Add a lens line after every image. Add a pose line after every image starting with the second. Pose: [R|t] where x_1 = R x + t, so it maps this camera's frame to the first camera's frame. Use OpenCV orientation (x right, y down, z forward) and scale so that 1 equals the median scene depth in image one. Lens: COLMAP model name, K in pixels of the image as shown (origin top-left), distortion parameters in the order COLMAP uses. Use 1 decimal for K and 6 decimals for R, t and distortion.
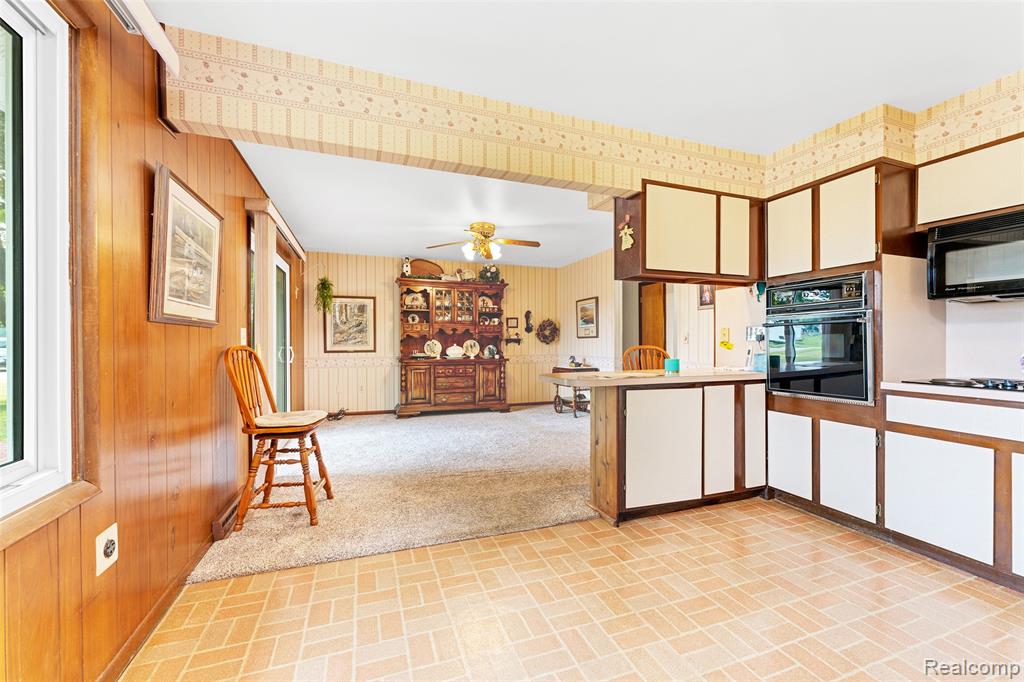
lens RADIAL K [[409.2, 0, 512.2], [0, 409.2, 342.1], [0, 0, 1]] dist [-0.003556, 0.000503]
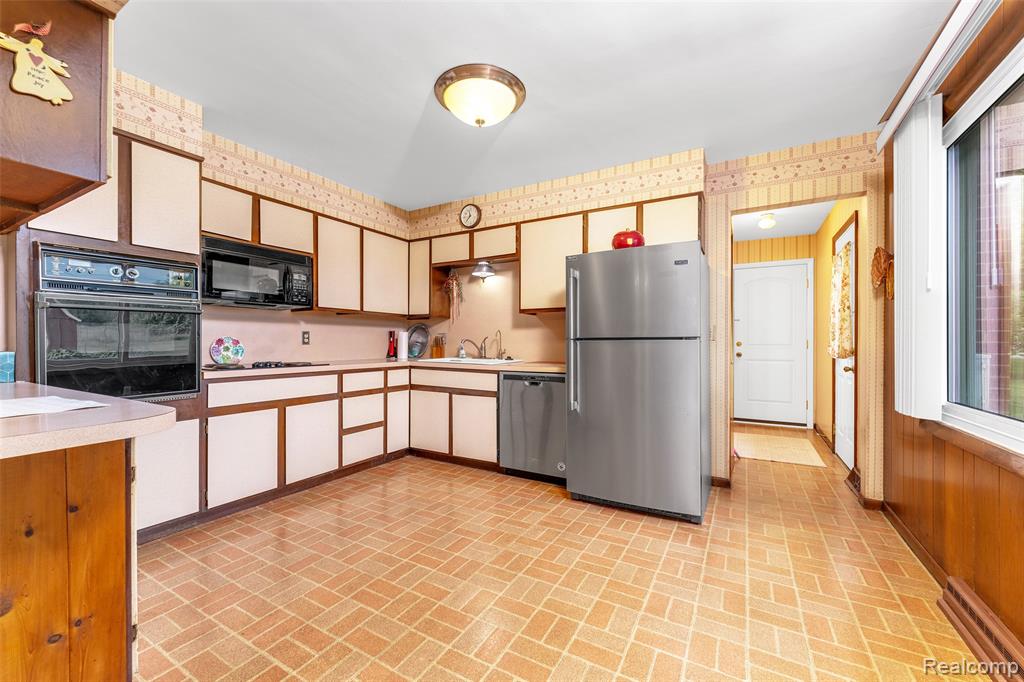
lens RADIAL K [[409.2, 0, 510.6], [0, 409.2, 343.0], [0, 0, 1]] dist [-0.003556, 0.000503]
pose [[-0.646506, 0.001231, 0.762908, -0.346147], [0.002848, 0.999996, 0.000800, 0.020275], [-0.762904, 0.002690, -0.646506, 0.922103]]
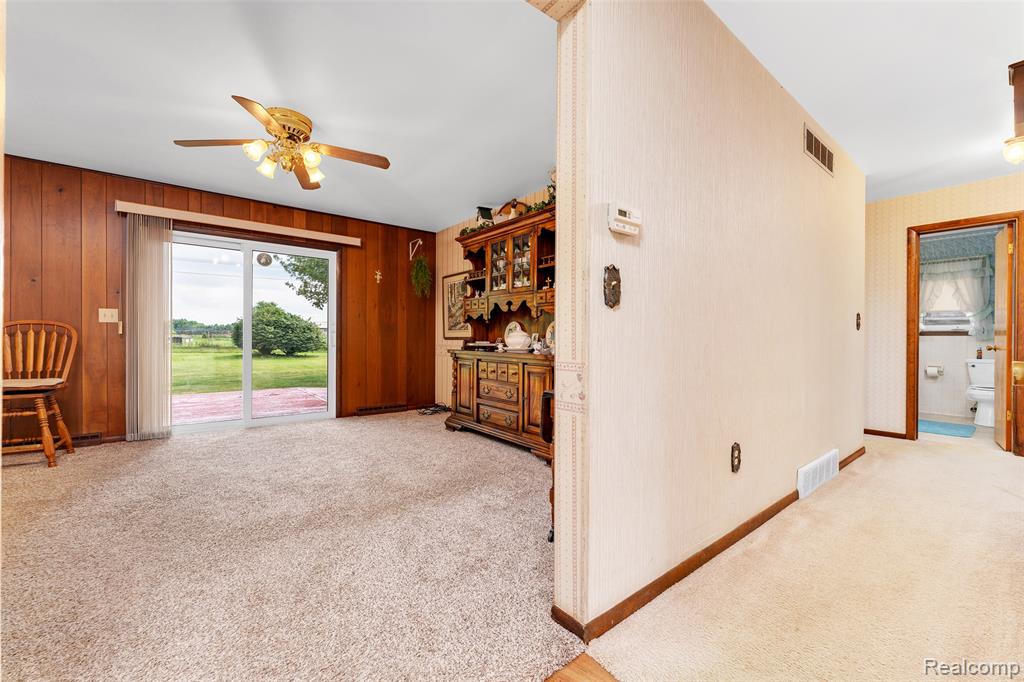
lens RADIAL K [[409.2, 0, 512.9], [0, 409.2, 340.4], [0, 0, 1]] dist [-0.003556, 0.000503]
pose [[0.325876, 0.009086, -0.945369, 1.036931], [-0.009388, 0.999936, 0.006374, 0.047713], [0.945366, 0.006798, 0.325940, 1.957711]]
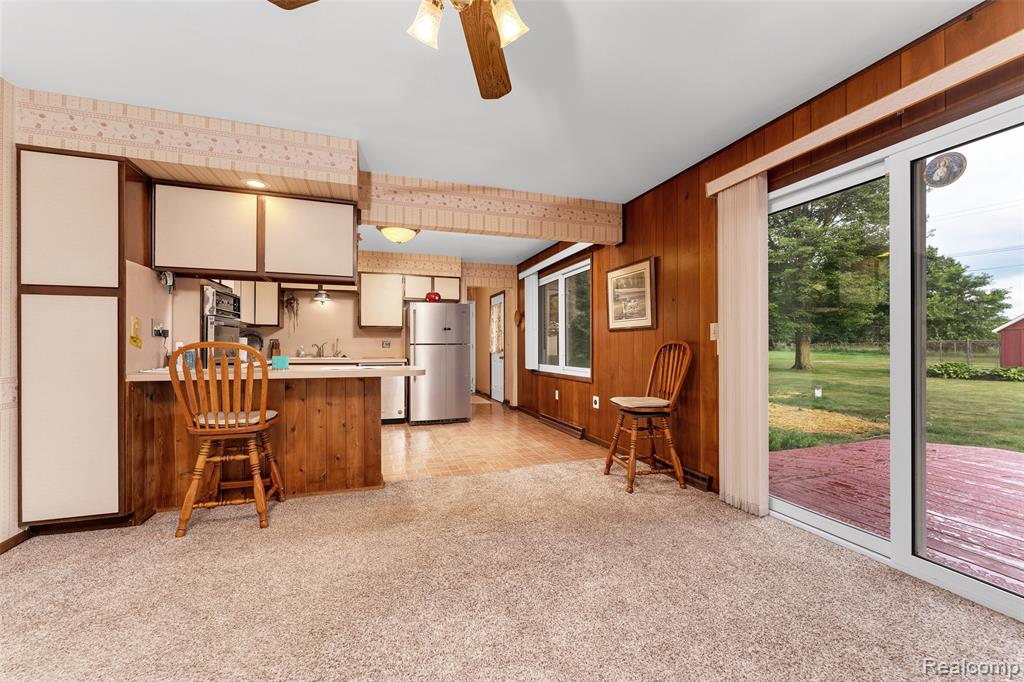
lens RADIAL K [[409.2, 0, 513.6], [0, 409.2, 343.5], [0, 0, 1]] dist [-0.003556, 0.000503]
pose [[-0.999912, 0.003899, 0.012684, -0.186162], [0.003826, 0.999976, -0.005820, 0.022019], [-0.012706, -0.005771, -0.999903, 2.216909]]
